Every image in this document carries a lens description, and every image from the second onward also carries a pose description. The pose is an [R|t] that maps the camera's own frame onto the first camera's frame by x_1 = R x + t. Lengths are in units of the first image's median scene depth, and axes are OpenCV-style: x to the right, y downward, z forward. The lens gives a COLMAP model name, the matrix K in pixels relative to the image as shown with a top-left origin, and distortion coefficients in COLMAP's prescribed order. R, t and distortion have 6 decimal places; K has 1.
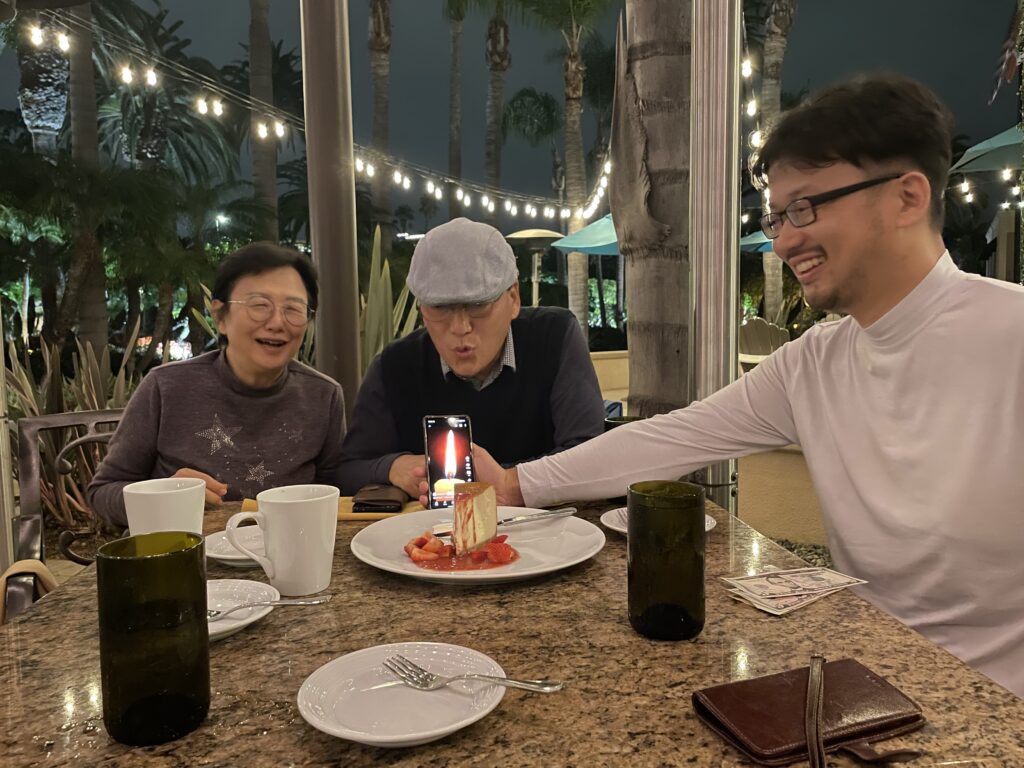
lens RADIAL K [[778.8, 0, 512.3], [0, 778.8, 389.2], [0, 0, 1]] dist [0.026519, -0.007174]
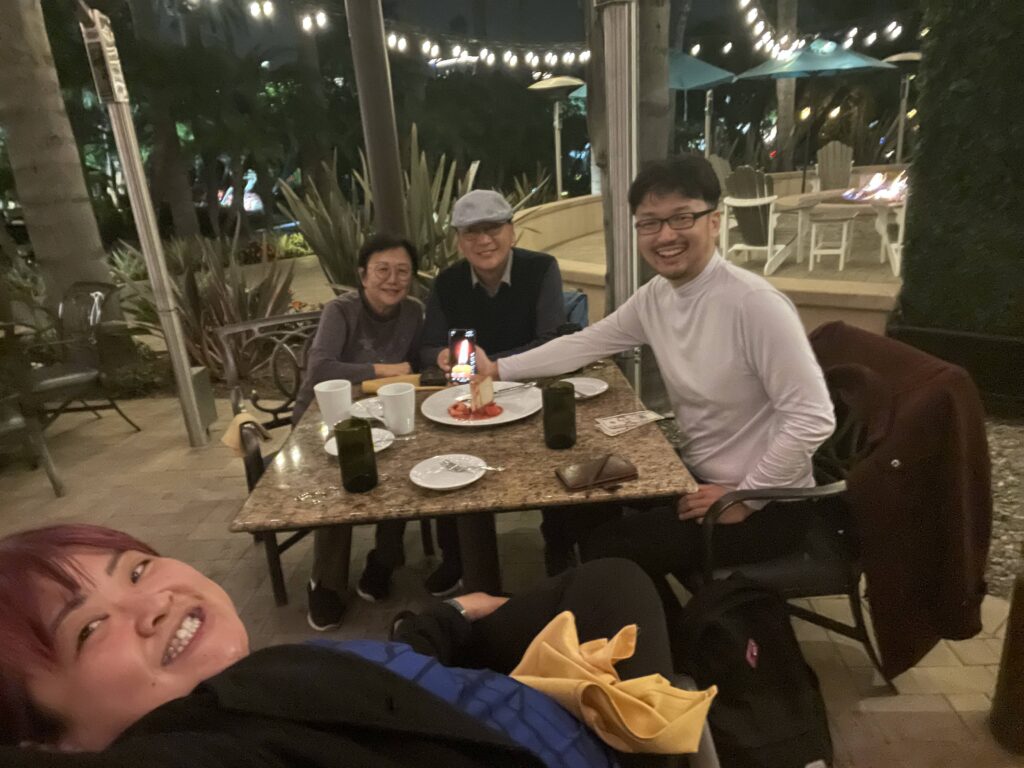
lens RADIAL K [[697.0, 0, 512.6], [0, 697.0, 383.0], [0, 0, 1]] dist [-0.008354, 0.000550]
pose [[0.997792, -0.037460, -0.054852, 0.147820], [0.049023, 0.972519, 0.227602, -0.295393], [0.044818, -0.229788, 0.972208, -0.825854]]
